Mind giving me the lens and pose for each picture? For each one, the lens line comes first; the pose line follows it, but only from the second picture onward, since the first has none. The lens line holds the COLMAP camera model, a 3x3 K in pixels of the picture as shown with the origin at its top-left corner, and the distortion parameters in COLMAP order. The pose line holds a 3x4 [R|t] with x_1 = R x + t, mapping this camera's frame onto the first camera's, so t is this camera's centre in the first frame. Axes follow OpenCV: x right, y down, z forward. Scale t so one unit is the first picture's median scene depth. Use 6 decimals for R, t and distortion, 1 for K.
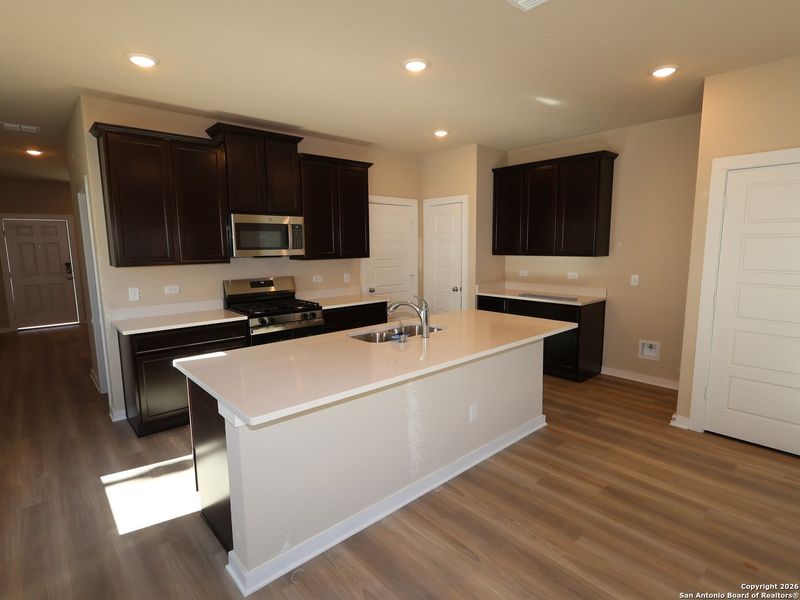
lens RADIAL K [[419.4, 0, 400.0], [0, 419.4, 300.0], [0, 0, 1]] dist [-0.001831, 0.000521]
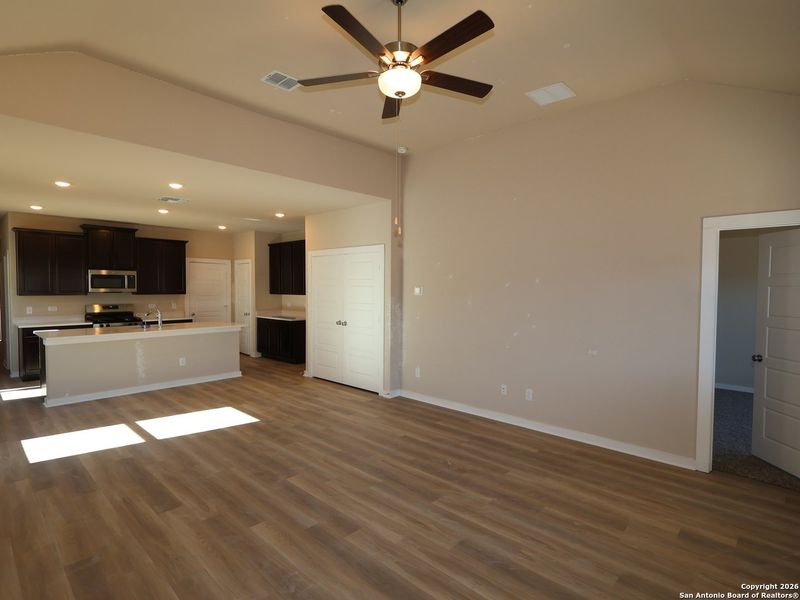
lens RADIAL K [[419.4, 0, 400.0], [0, 419.4, 300.0], [0, 0, 1]] dist [-0.001831, 0.000521]
pose [[0.995330, 0.016155, 0.095173, 0.690070], [-0.006577, 0.994956, -0.100099, 0.095945], [-0.096310, 0.099005, 0.990415, -0.846549]]
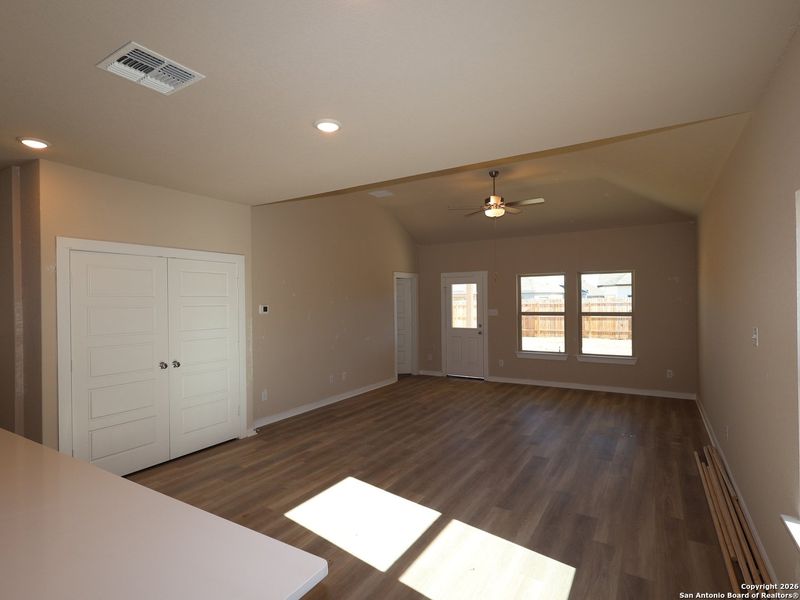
lens RADIAL K [[419.4, 0, 400.0], [0, 419.4, 300.0], [0, 0, 1]] dist [-0.001831, 0.000521]
pose [[-0.294798, 0.015208, 0.955438, -2.610867], [0.141633, 0.989525, 0.027950, -0.384309], [-0.945005, 0.143561, -0.293864, 2.875524]]
